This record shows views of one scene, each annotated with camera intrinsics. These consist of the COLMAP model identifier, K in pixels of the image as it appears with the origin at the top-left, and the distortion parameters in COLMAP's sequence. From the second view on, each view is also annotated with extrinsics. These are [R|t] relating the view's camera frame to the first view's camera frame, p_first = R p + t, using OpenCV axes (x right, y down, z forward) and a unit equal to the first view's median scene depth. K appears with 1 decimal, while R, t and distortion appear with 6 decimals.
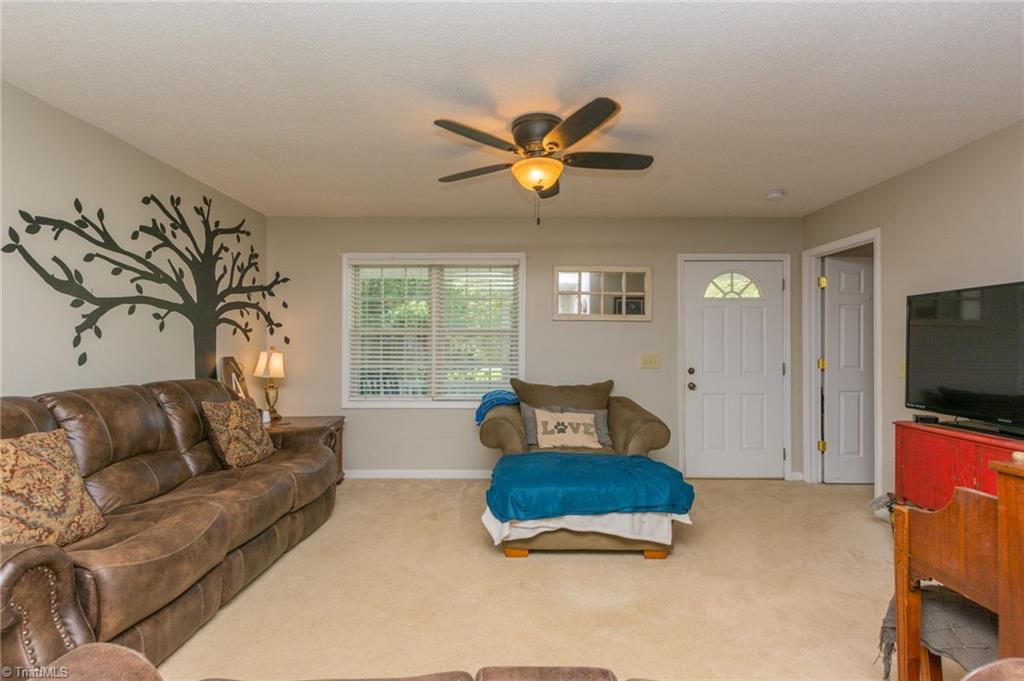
lens RADIAL K [[453.8, 0, 510.4], [0, 453.8, 345.7], [0, 0, 1]] dist [0.002863, -0.002906]
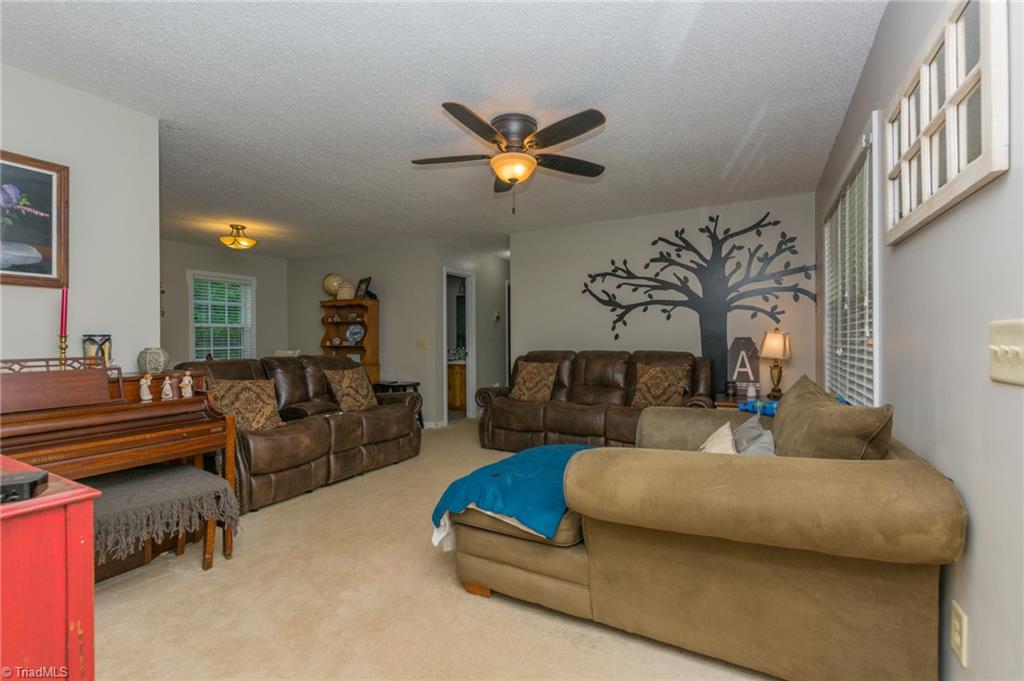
lens RADIAL K [[453.8, 0, 514.5], [0, 453.8, 337.8], [0, 0, 1]] dist [0.002863, -0.002906]
pose [[-0.458631, 0.003683, -0.888619, 0.809117], [0.010868, 0.999940, -0.001465, 0.024055], [0.888560, -0.010329, -0.458643, 1.144315]]
